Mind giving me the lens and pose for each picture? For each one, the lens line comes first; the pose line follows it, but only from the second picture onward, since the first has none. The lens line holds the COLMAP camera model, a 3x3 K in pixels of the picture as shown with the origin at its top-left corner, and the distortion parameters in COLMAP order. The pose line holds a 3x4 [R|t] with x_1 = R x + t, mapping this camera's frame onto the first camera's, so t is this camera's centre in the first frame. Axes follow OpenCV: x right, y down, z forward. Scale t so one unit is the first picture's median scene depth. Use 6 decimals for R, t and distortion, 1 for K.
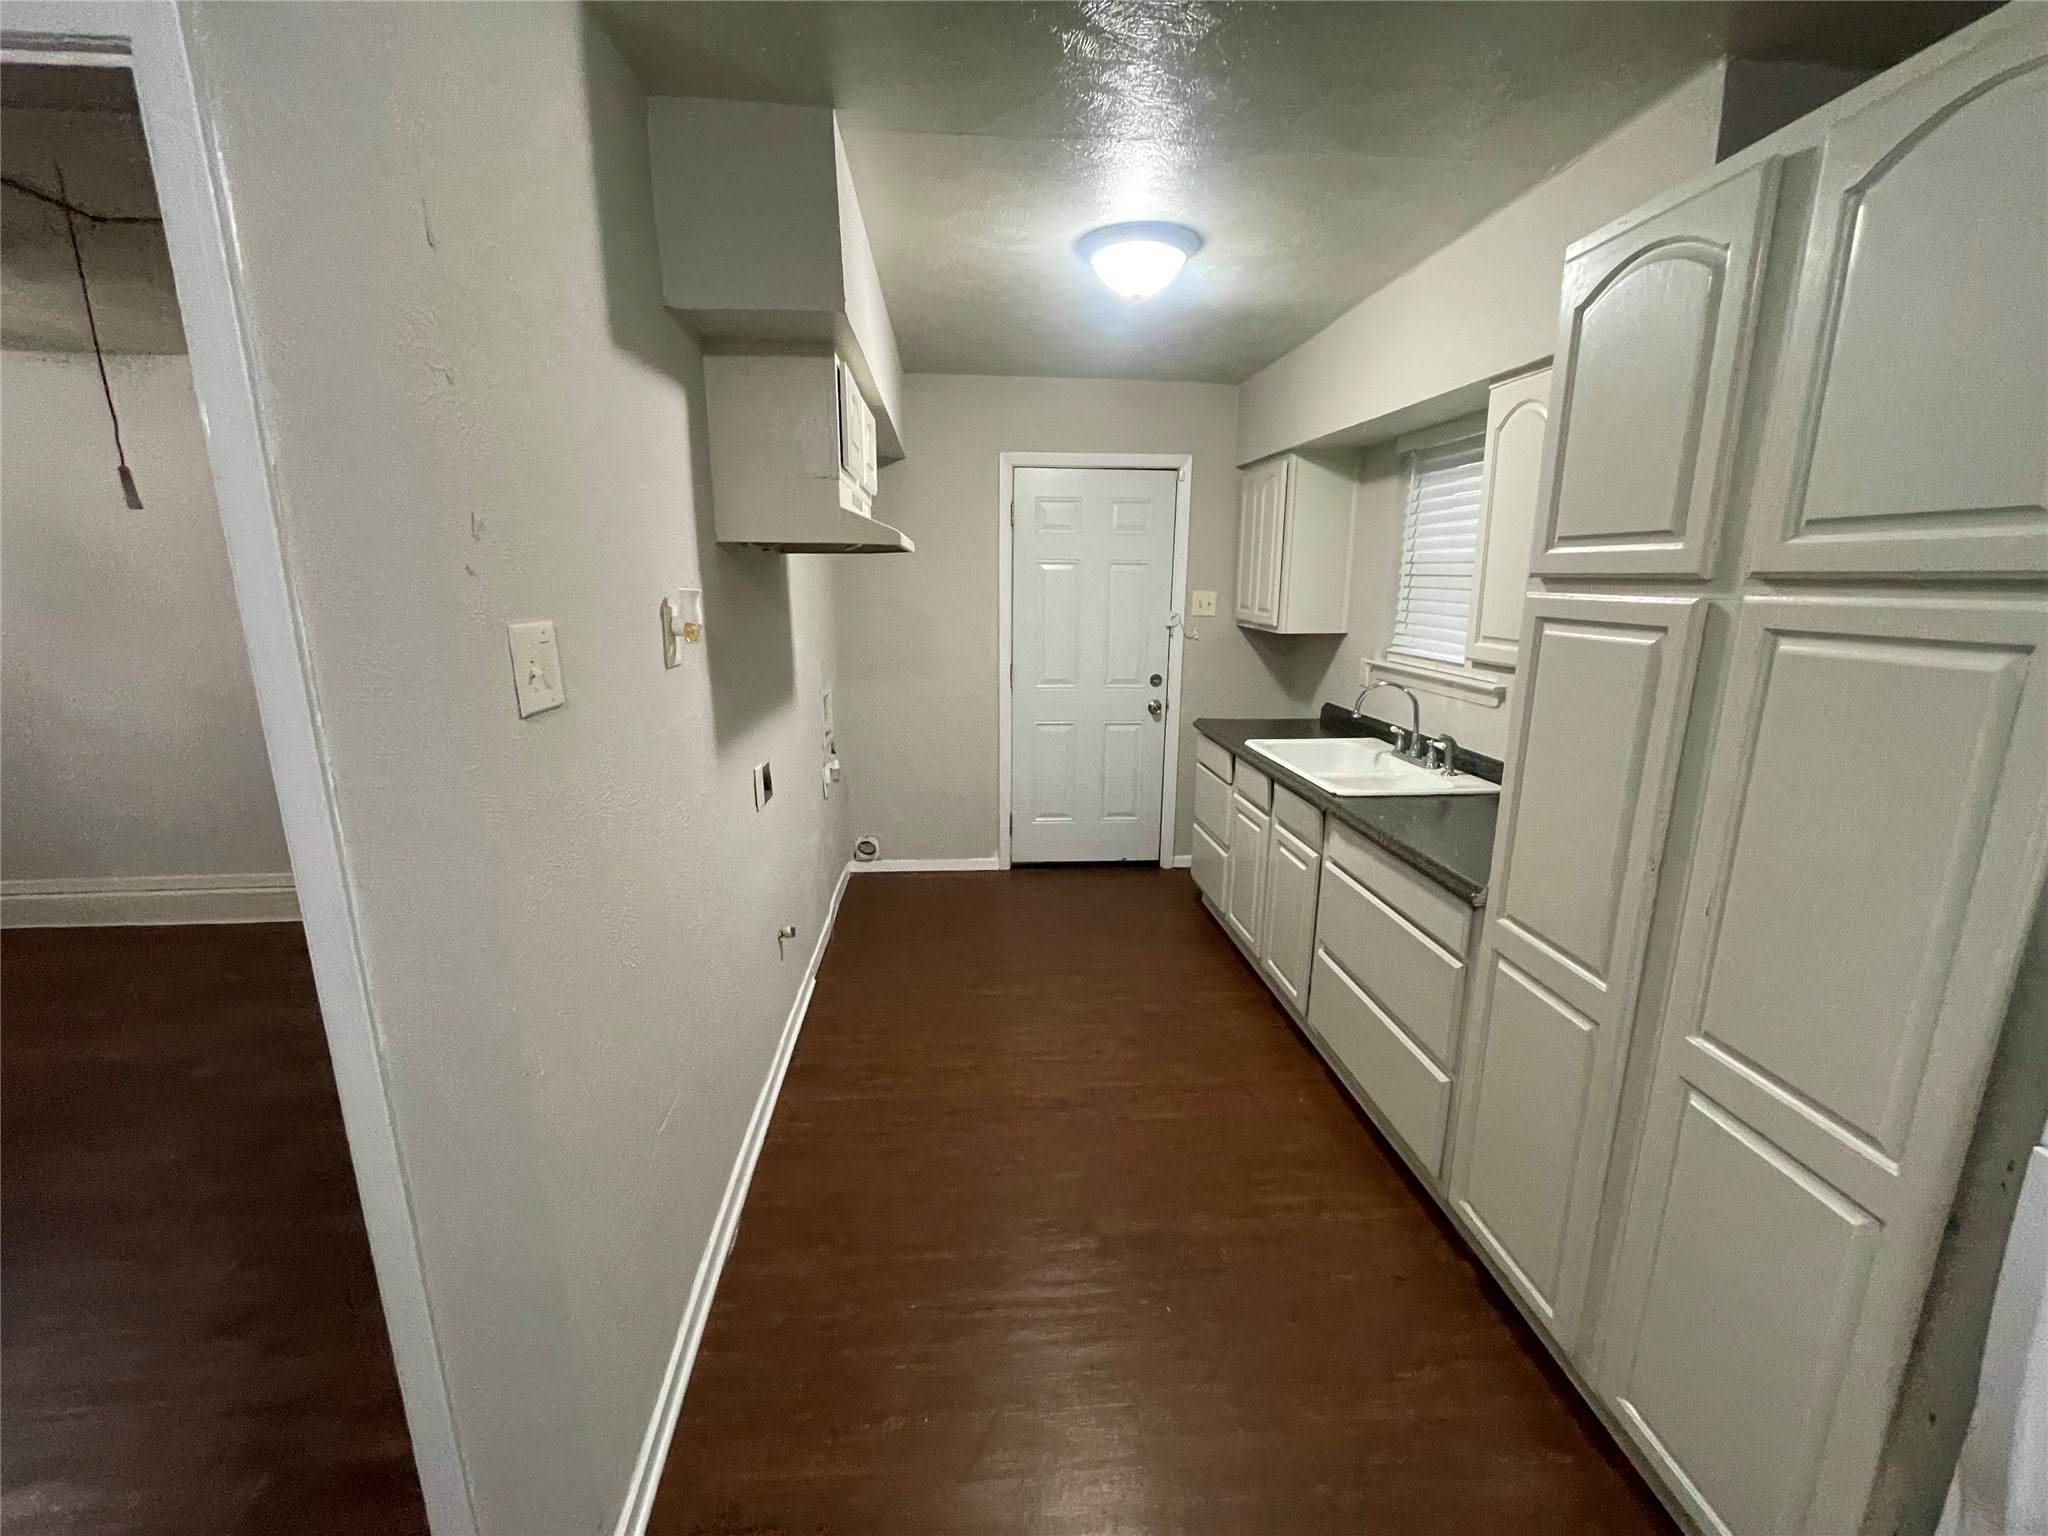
lens RADIAL K [[833.2, 0, 1024.0], [0, 833.2, 768.0], [0, 0, 1]] dist [-0.001309, -0.000095]
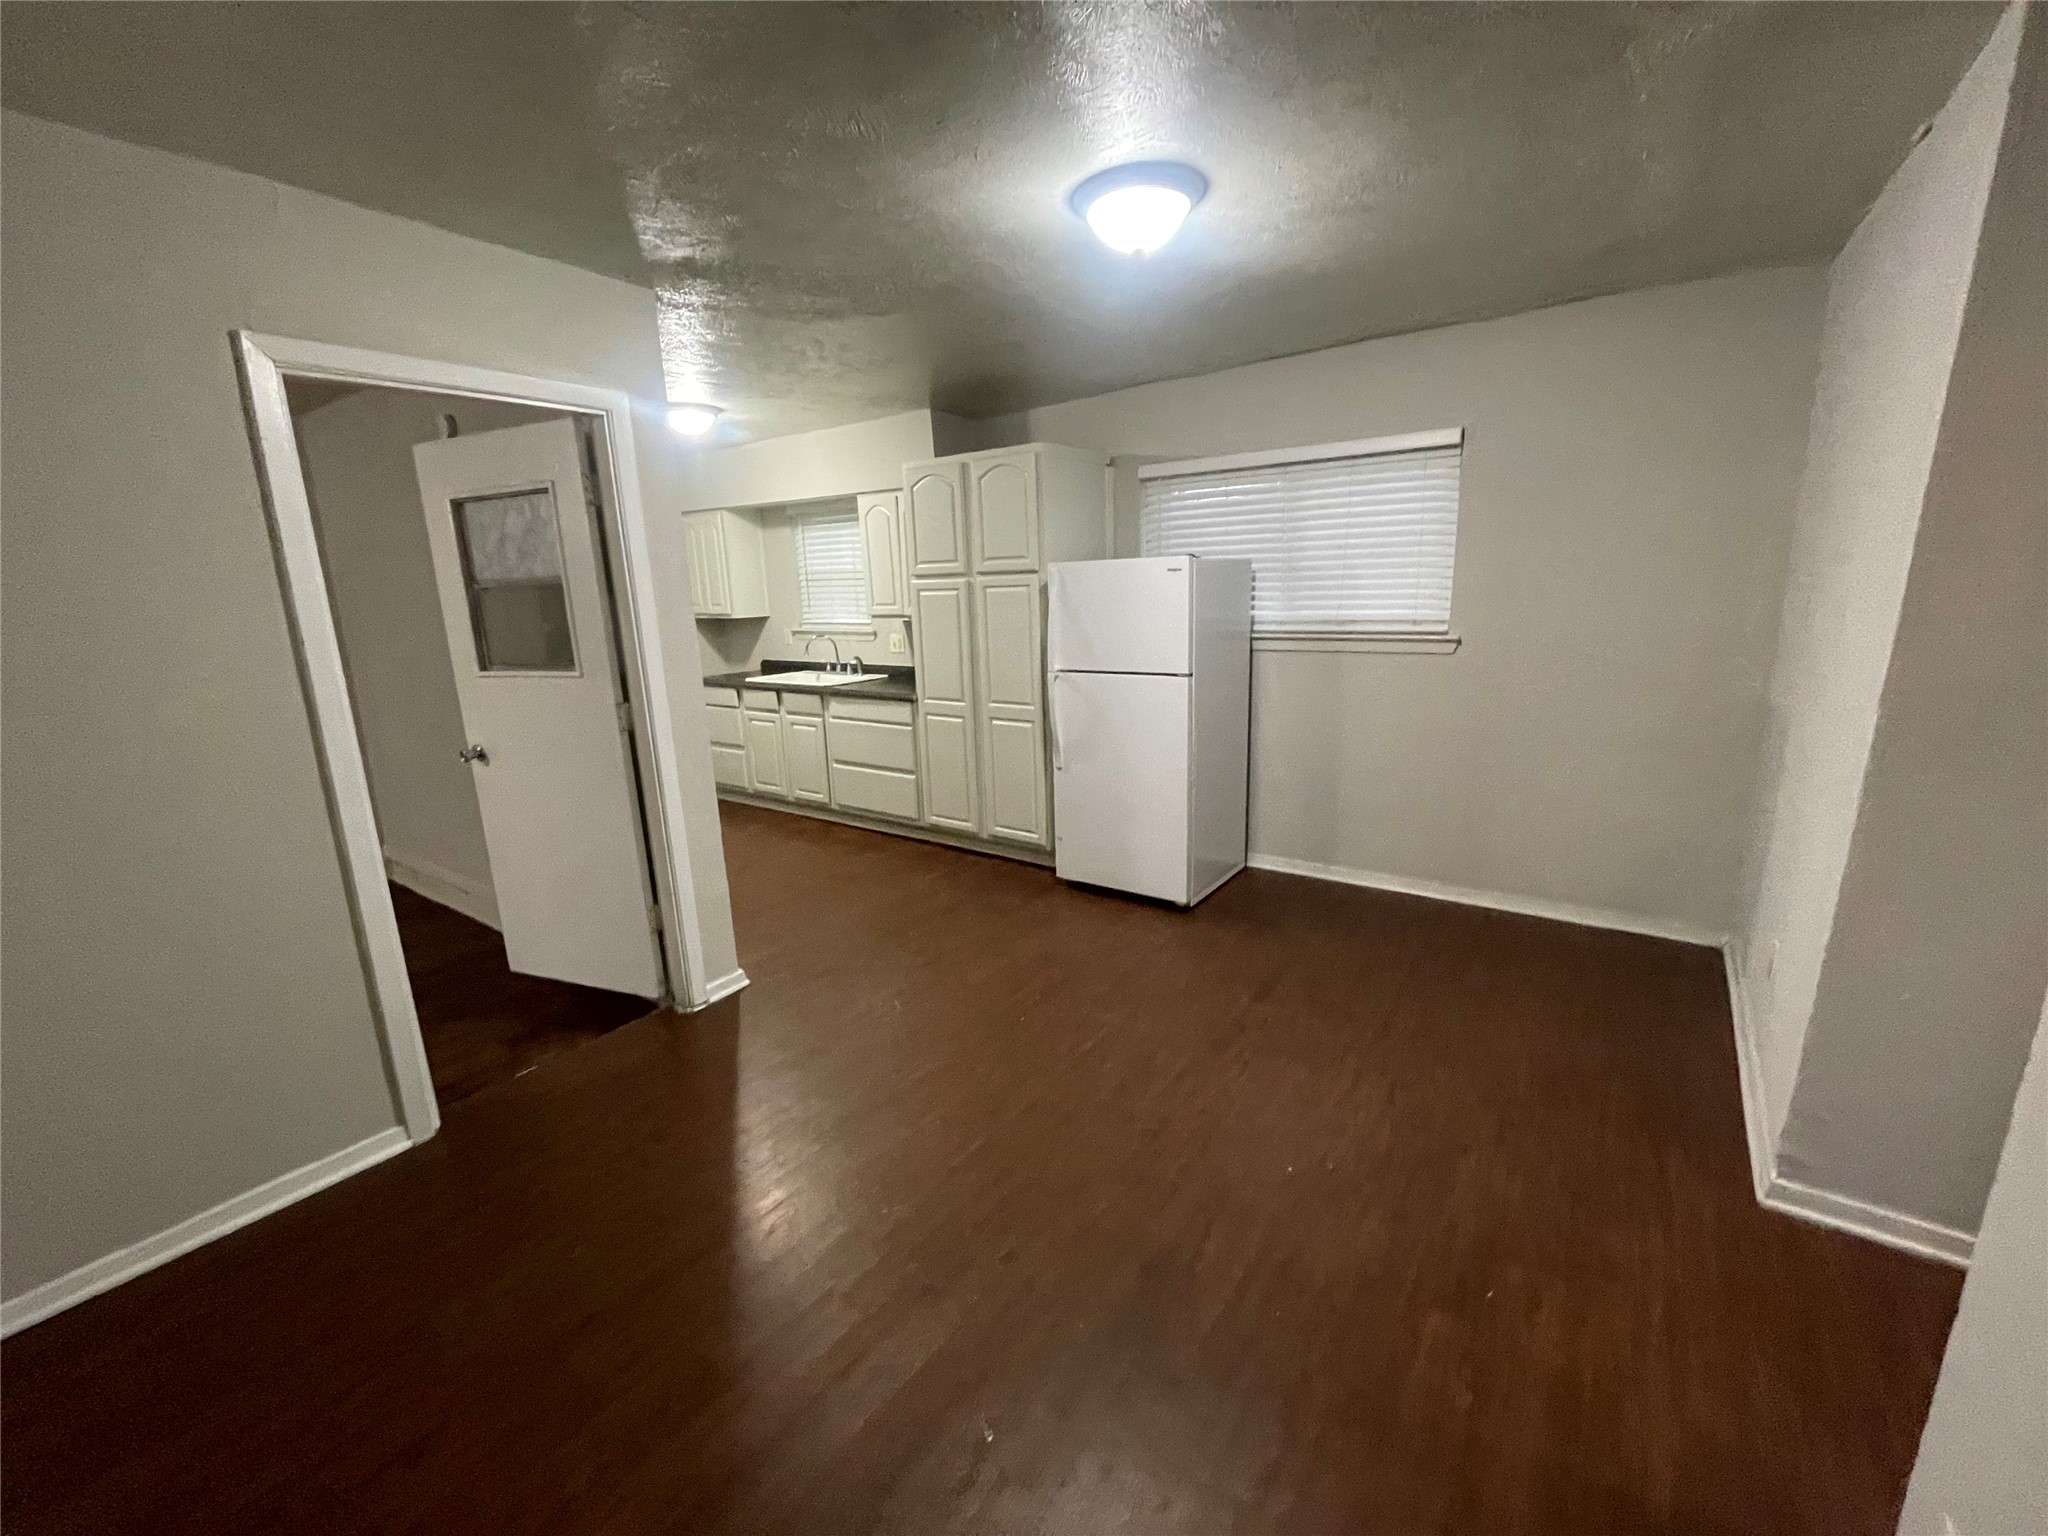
lens RADIAL K [[833.2, 0, 1024.0], [0, 833.2, 768.0], [0, 0, 1]] dist [-0.001309, -0.000095]
pose [[0.645463, -0.186724, 0.740616, -0.756548], [0.201052, 0.976997, 0.071099, 0.158472], [-0.736855, 0.103011, 0.668156, -0.613980]]
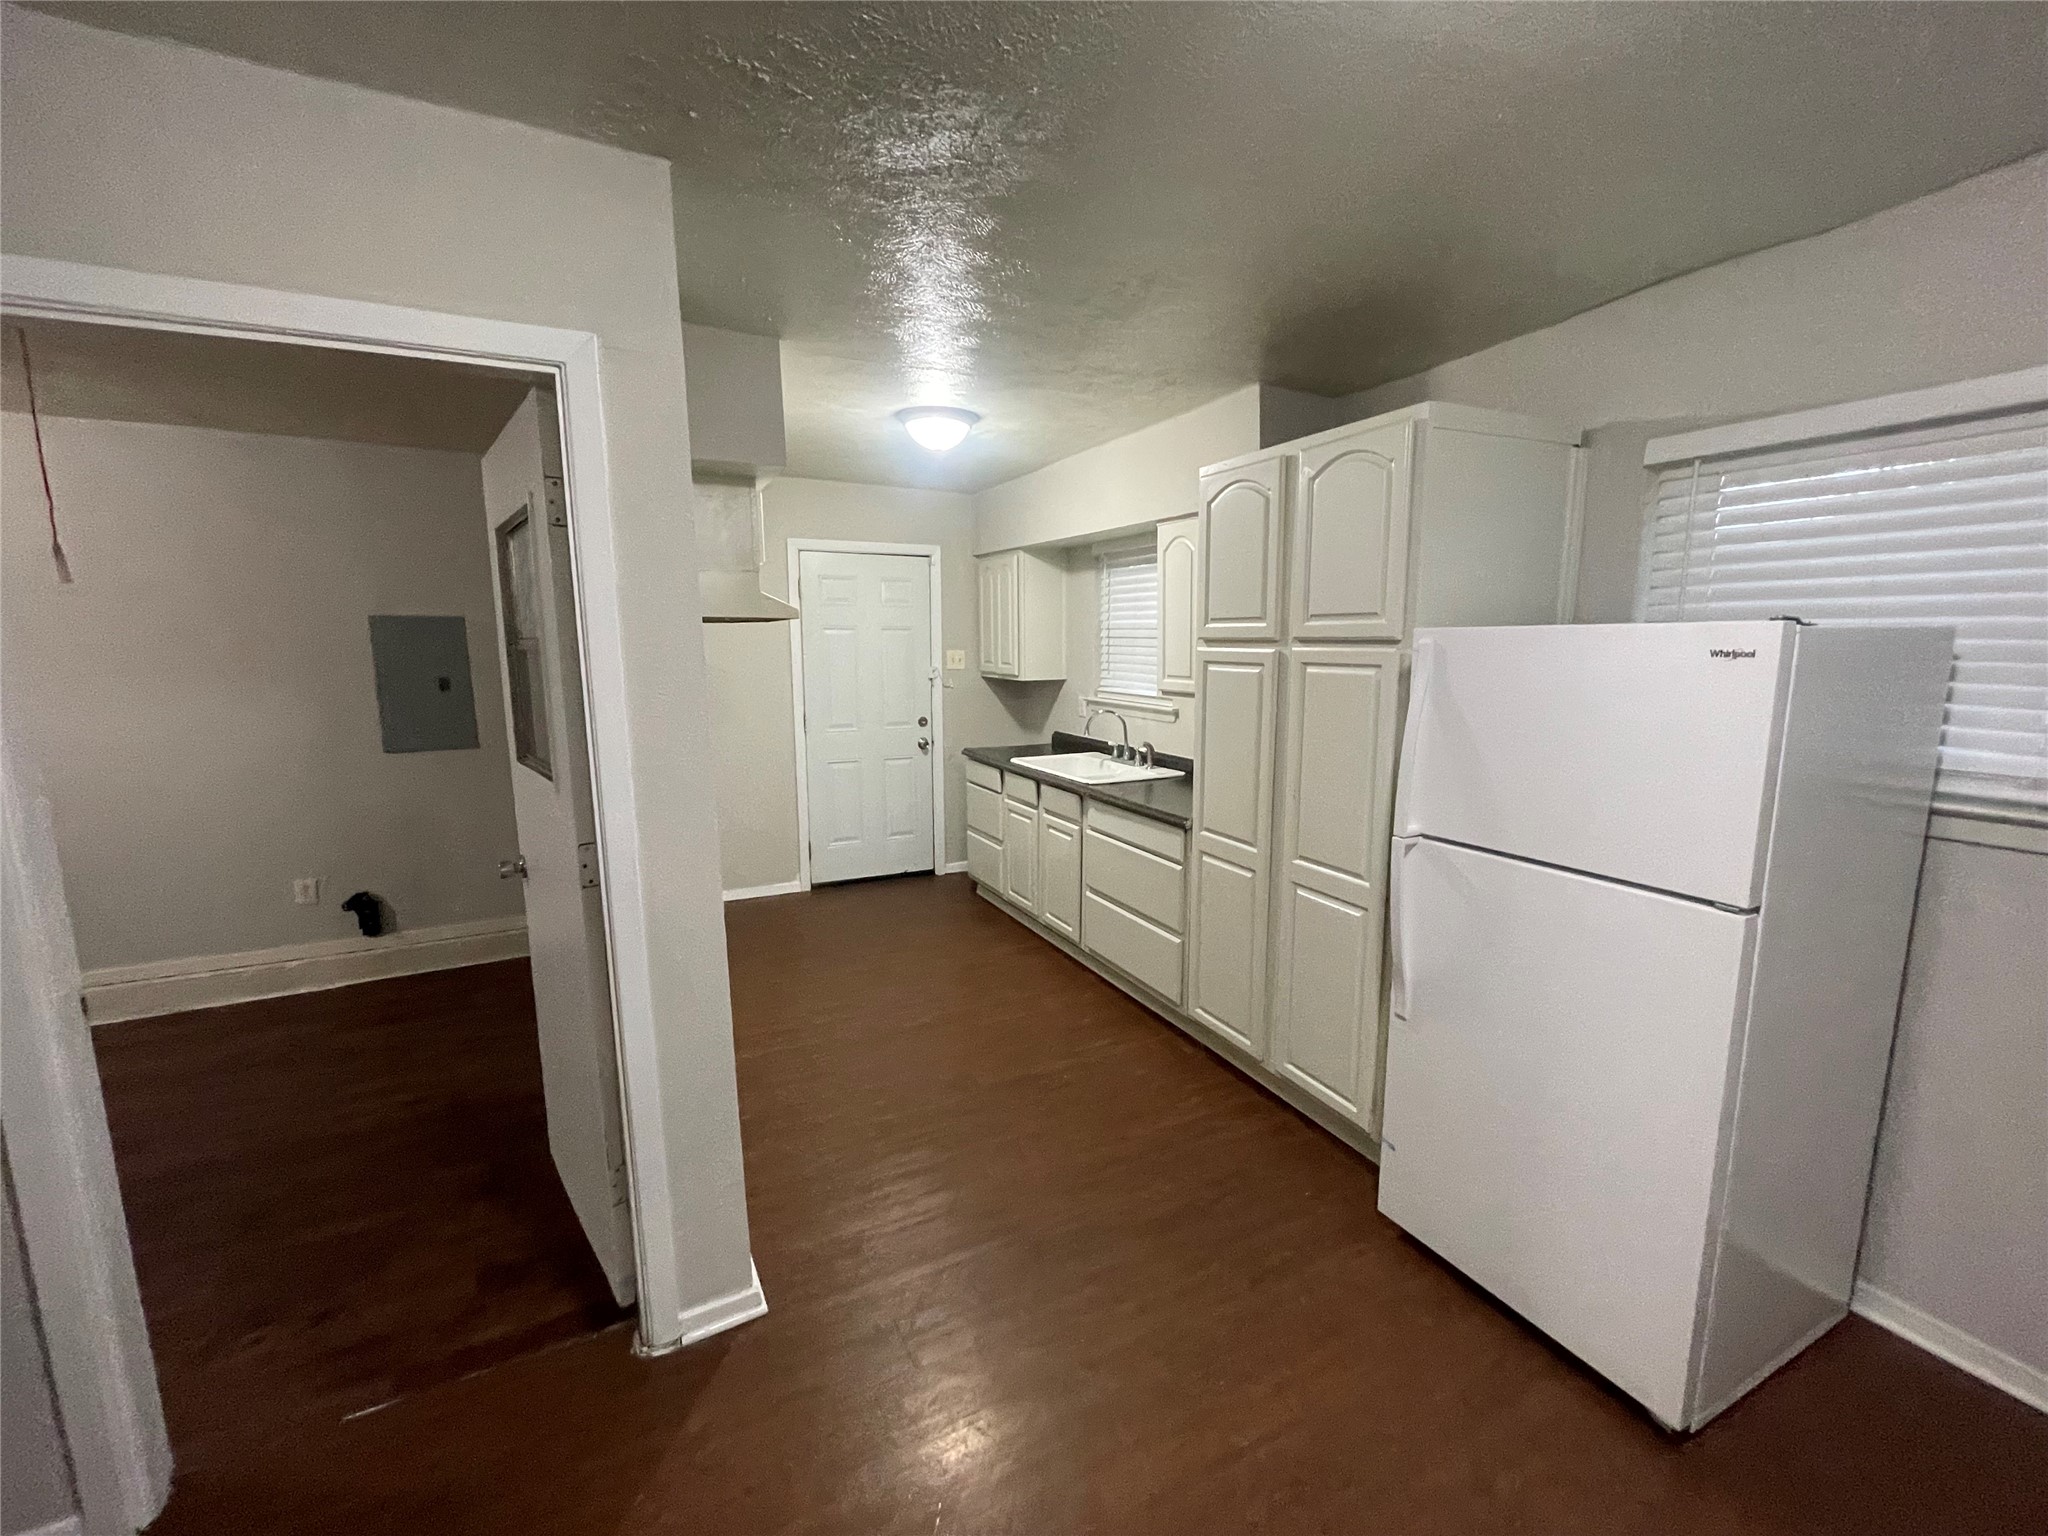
lens RADIAL K [[833.2, 0, 1024.0], [0, 833.2, 768.0], [0, 0, 1]] dist [-0.001309, -0.000095]
pose [[0.927631, -0.063263, 0.368101, -0.242729], [0.089015, 0.994598, -0.053387, 0.063769], [-0.362736, 0.082290, 0.928252, -0.297105]]
